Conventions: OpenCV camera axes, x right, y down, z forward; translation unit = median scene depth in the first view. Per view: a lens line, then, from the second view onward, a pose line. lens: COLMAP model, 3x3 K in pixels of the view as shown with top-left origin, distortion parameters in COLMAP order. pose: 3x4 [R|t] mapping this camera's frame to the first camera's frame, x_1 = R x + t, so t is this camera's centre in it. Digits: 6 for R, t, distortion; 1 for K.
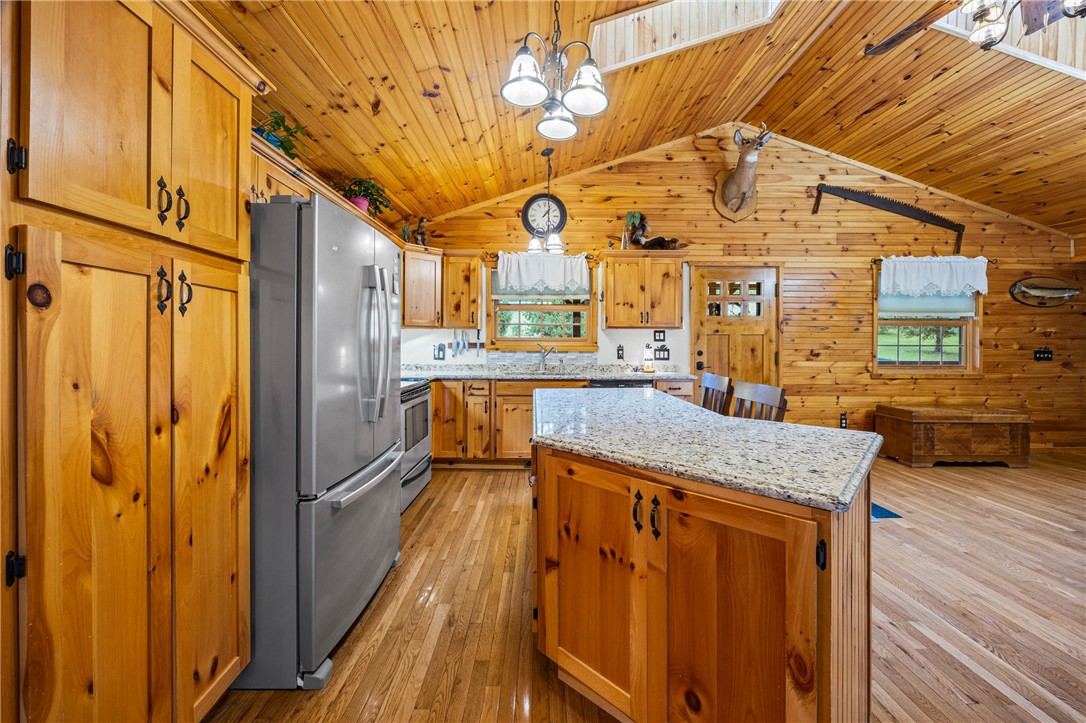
lens RADIAL K [[415.5, 0, 545.0], [0, 415.5, 345.2], [0, 0, 1]] dist [-0.004829, 0.000116]
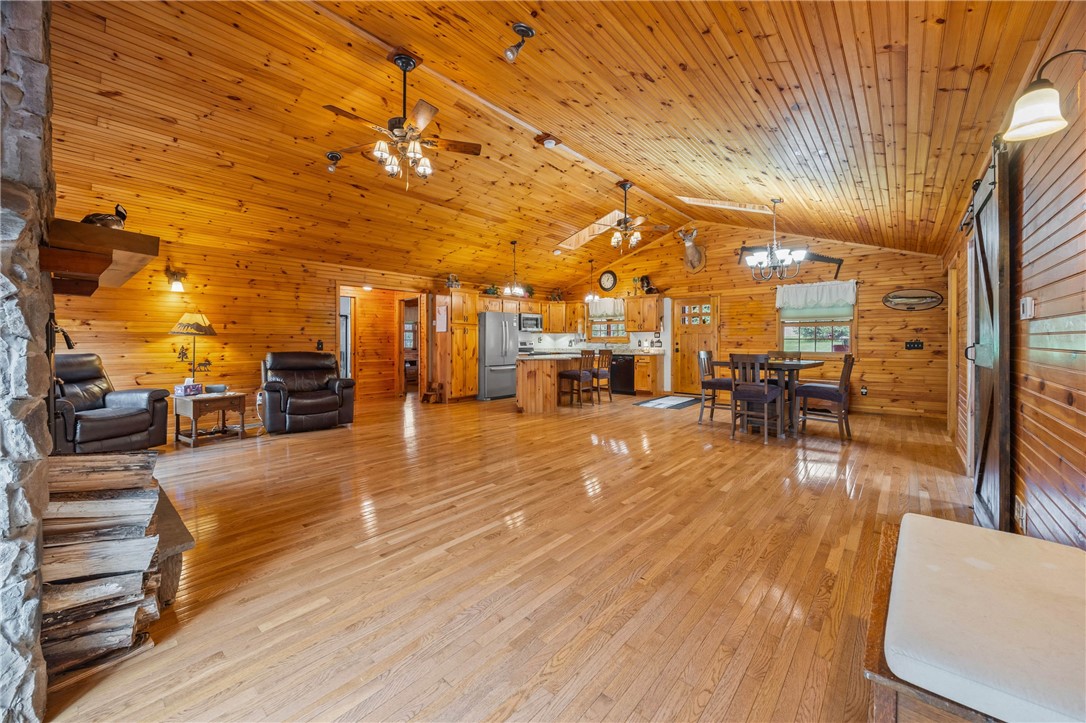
lens RADIAL K [[418.6, 0, 548.9], [0, 418.6, 346.8], [0, 0, 1]] dist [-0.006523, 0.000118]
pose [[0.754274, 0.005401, -0.656537, 1.209706], [-0.002189, 0.999981, 0.005712, 0.023905], [0.656556, -0.002871, 0.754272, -0.863810]]
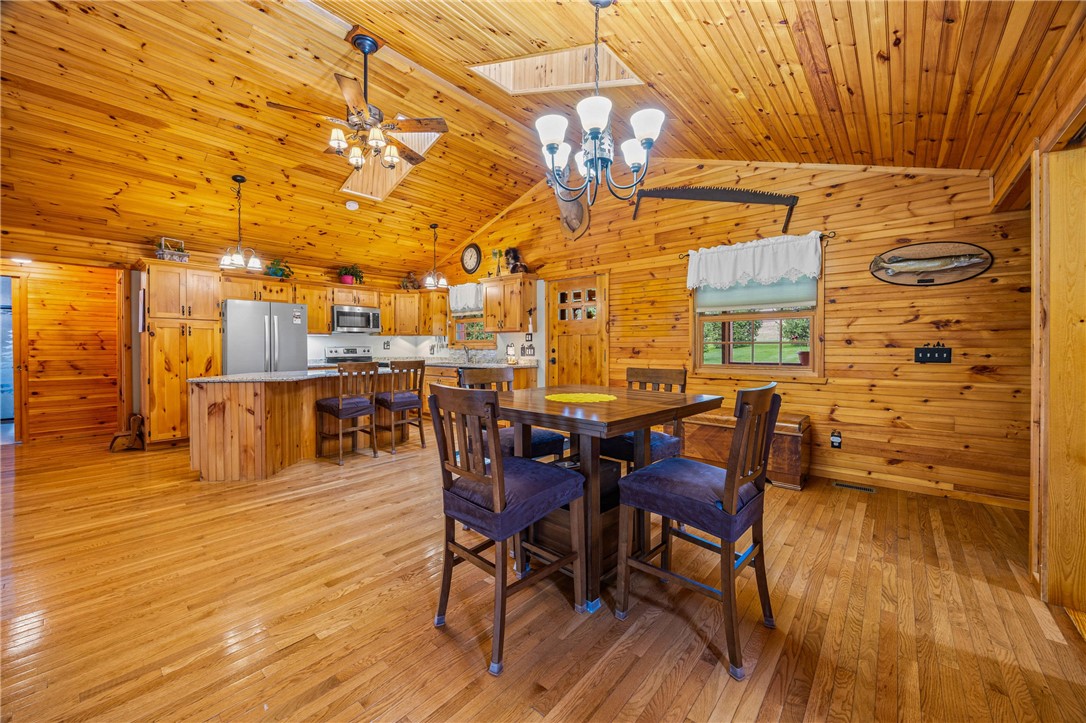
lens RADIAL K [[415.4, 0, 546.9], [0, 415.4, 352.1], [0, 0, 1]] dist [-0.003432, -0.000048]
pose [[0.754809, 0.004295, -0.655931, 1.183519], [-0.000276, 0.999981, 0.006230, 0.015825], [0.655945, -0.004521, 0.754795, 0.048026]]
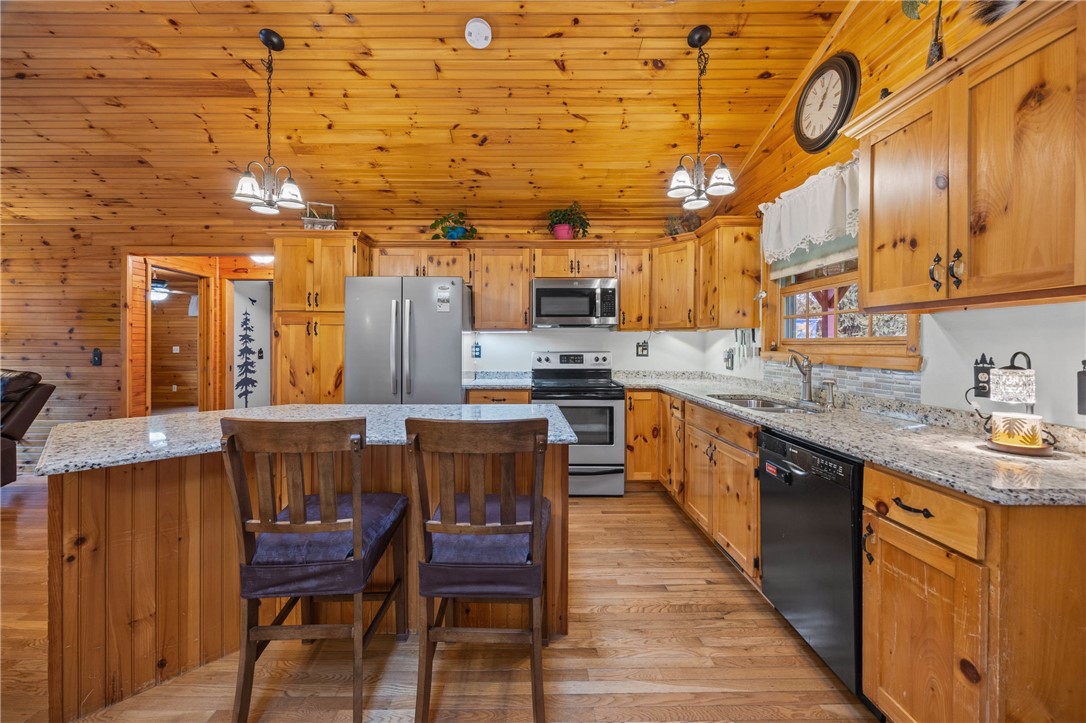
lens RADIAL K [[420.0, 0, 529.9], [0, 420.0, 345.3], [0, 0, 1]] dist [-0.004694, -0.000364]
pose [[-0.003478, -0.001674, -0.999993, 0.523981], [-0.010295, 0.999946, -0.001638, -0.004736], [0.999941, 0.010290, -0.003495, 0.634163]]
